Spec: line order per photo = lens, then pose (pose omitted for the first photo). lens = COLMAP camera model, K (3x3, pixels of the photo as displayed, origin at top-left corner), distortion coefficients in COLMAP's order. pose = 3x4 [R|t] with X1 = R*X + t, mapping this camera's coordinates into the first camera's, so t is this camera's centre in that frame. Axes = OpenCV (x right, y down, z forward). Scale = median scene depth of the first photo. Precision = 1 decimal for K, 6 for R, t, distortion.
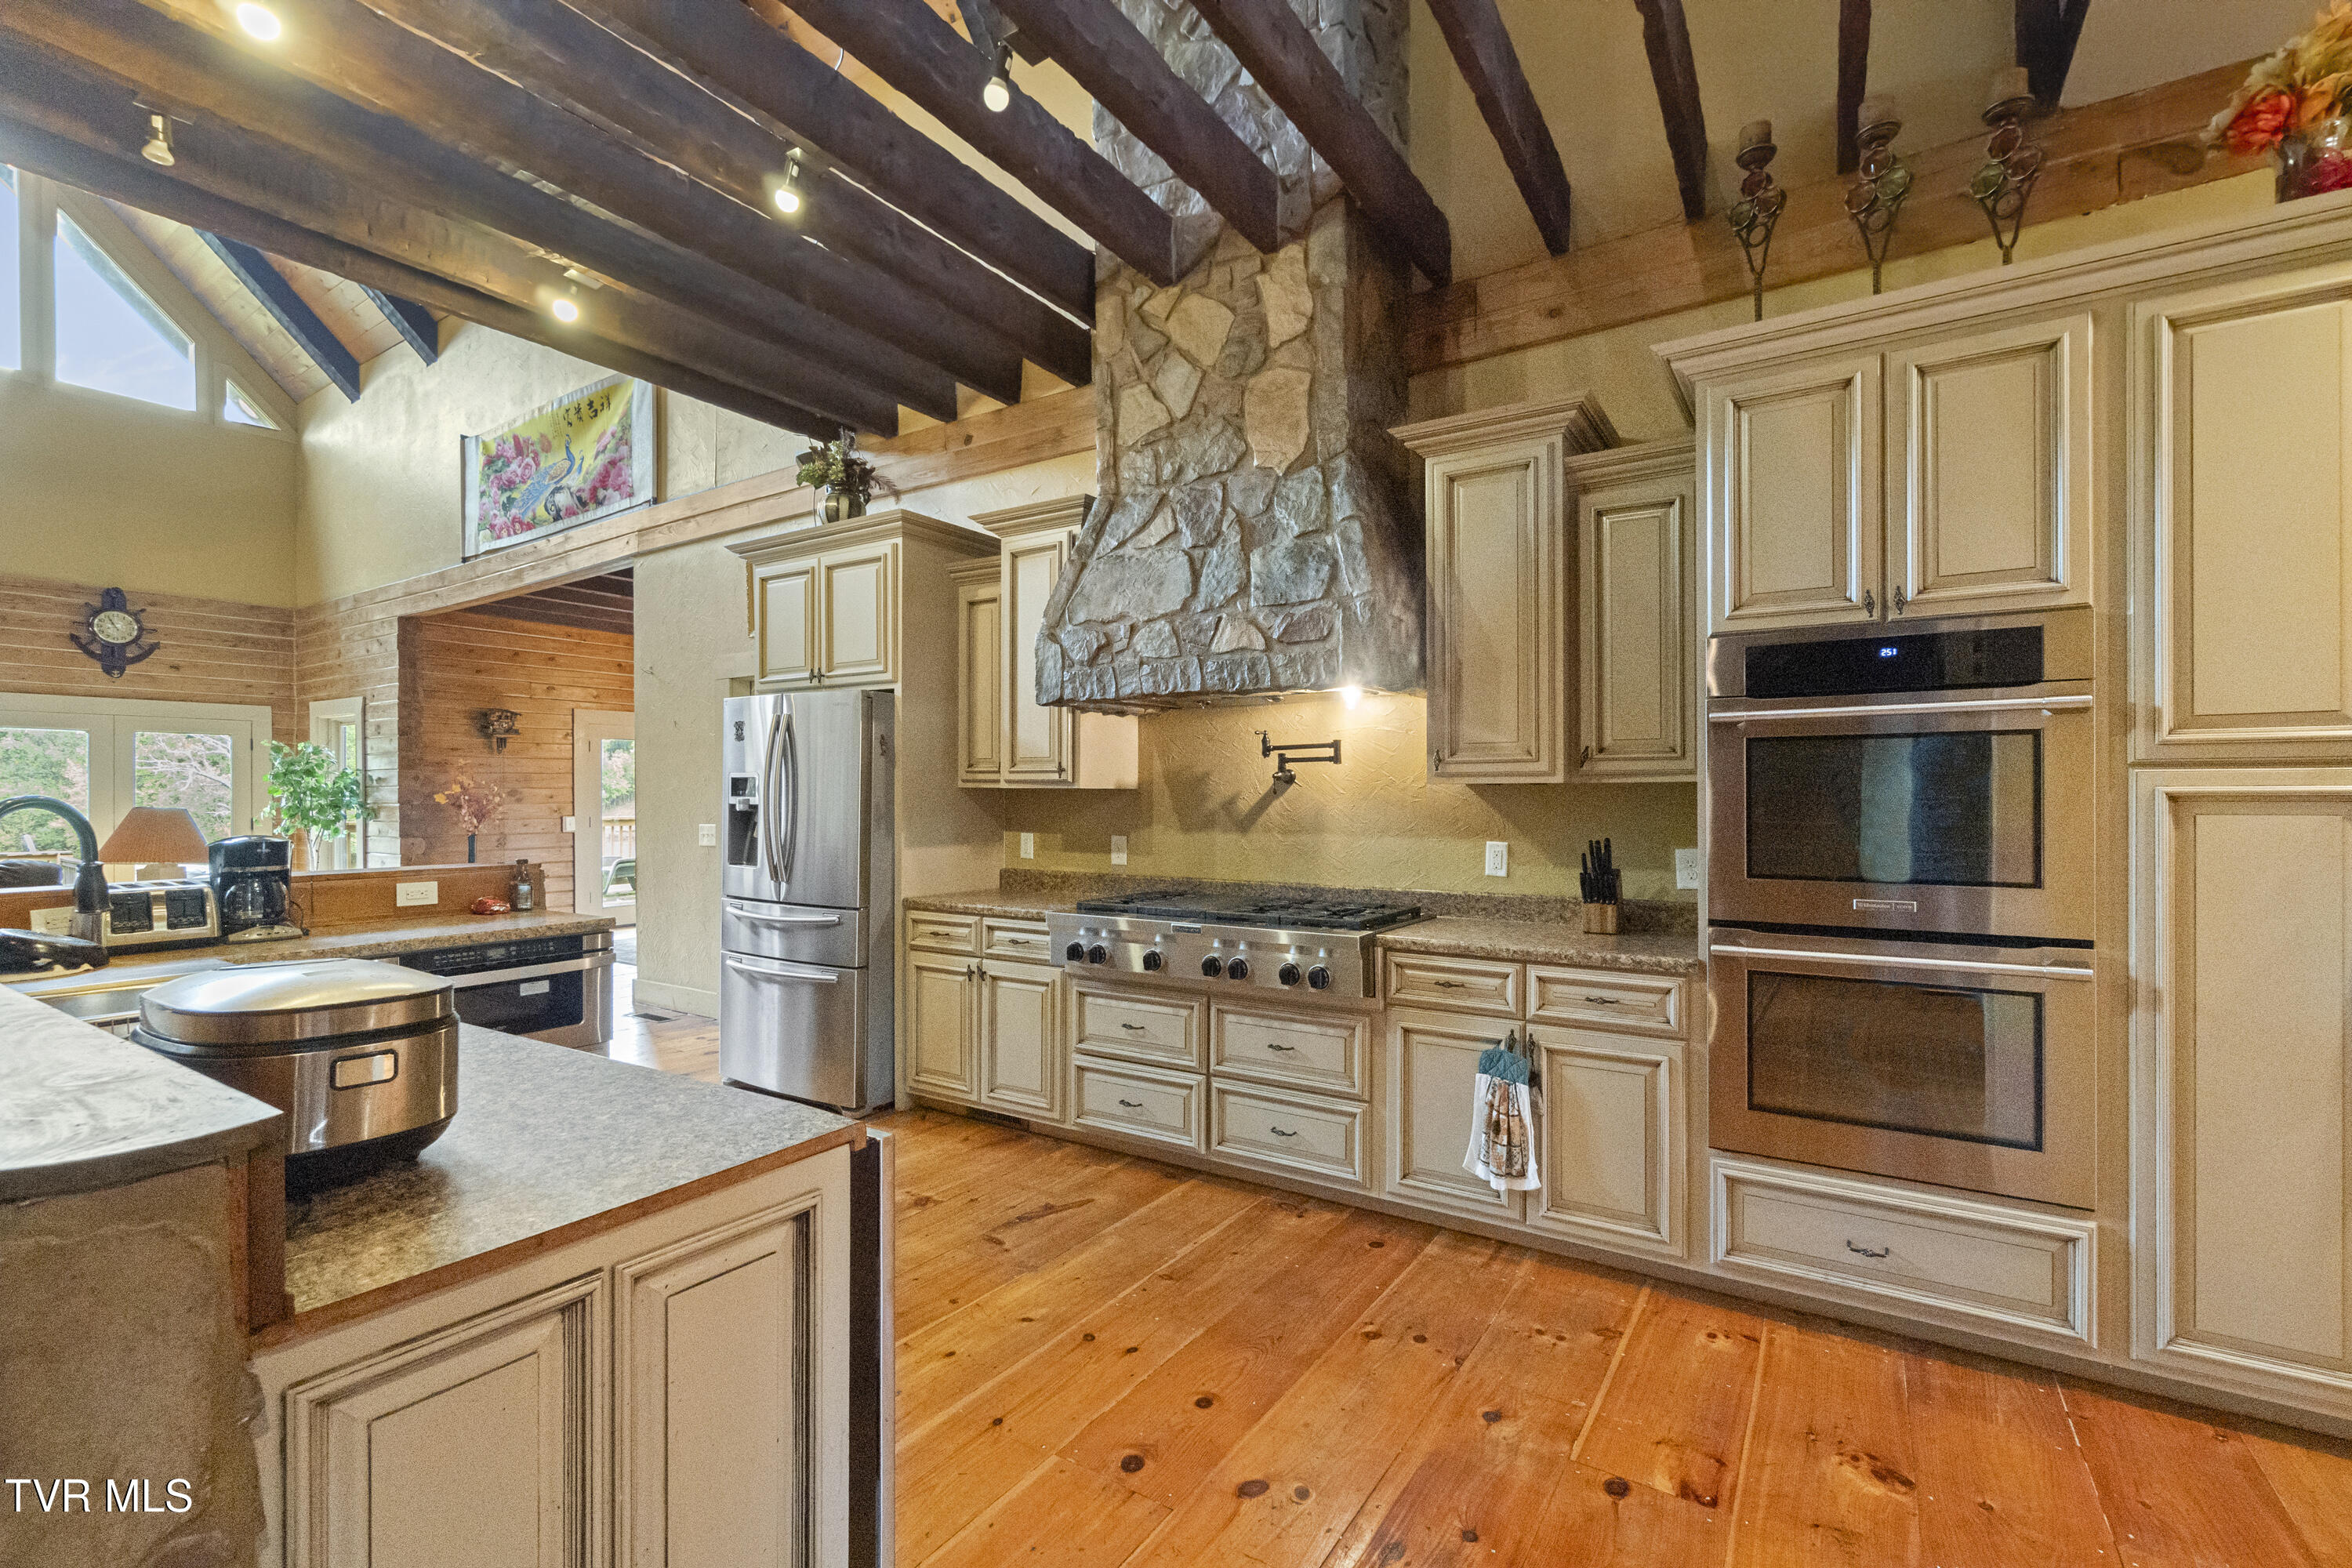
lens RADIAL K [[1026.2, 0, 1169.8], [0, 1026.2, 785.9], [0, 0, 1]] dist [-0.004686, 0.002233]
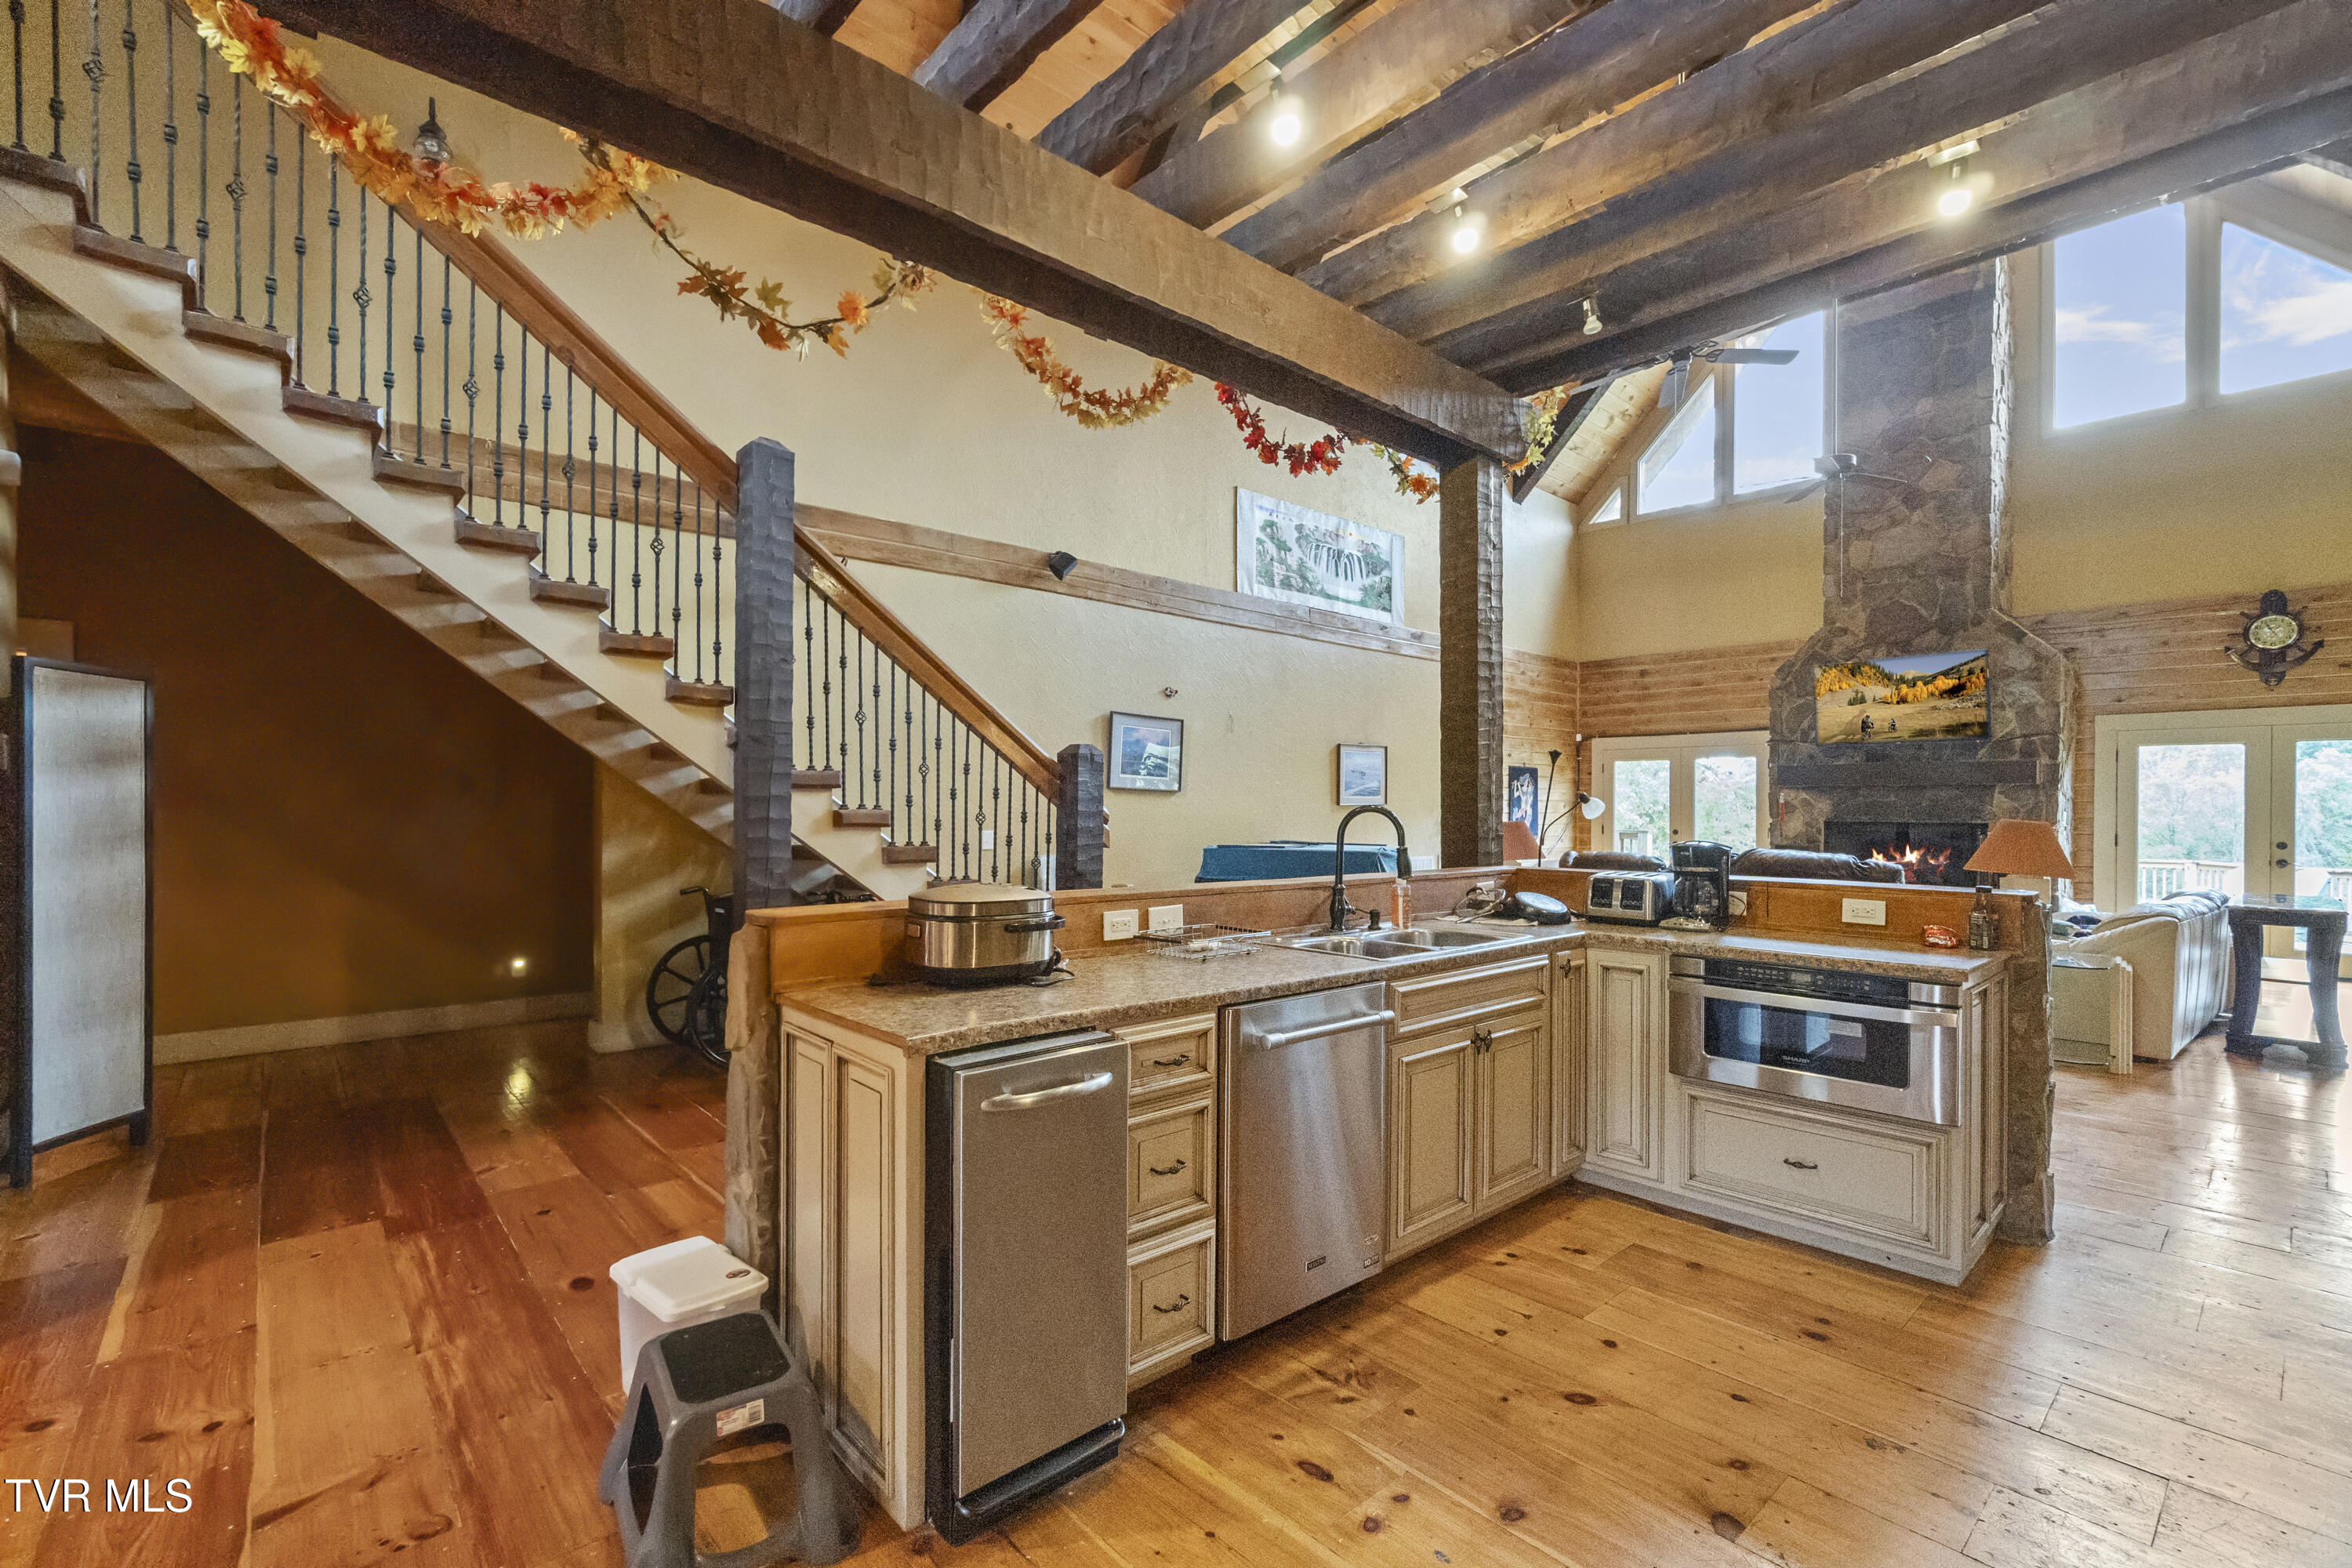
lens RADIAL K [[1026.2, 0, 1175.4], [0, 1026.2, 815.0], [0, 0, 1]] dist [-0.004686, 0.002233]
pose [[-0.255378, 0.010254, -0.966787, 0.355303], [0.002290, 0.999947, 0.010001, 0.004460], [0.966839, 0.000340, -0.255388, 0.639400]]
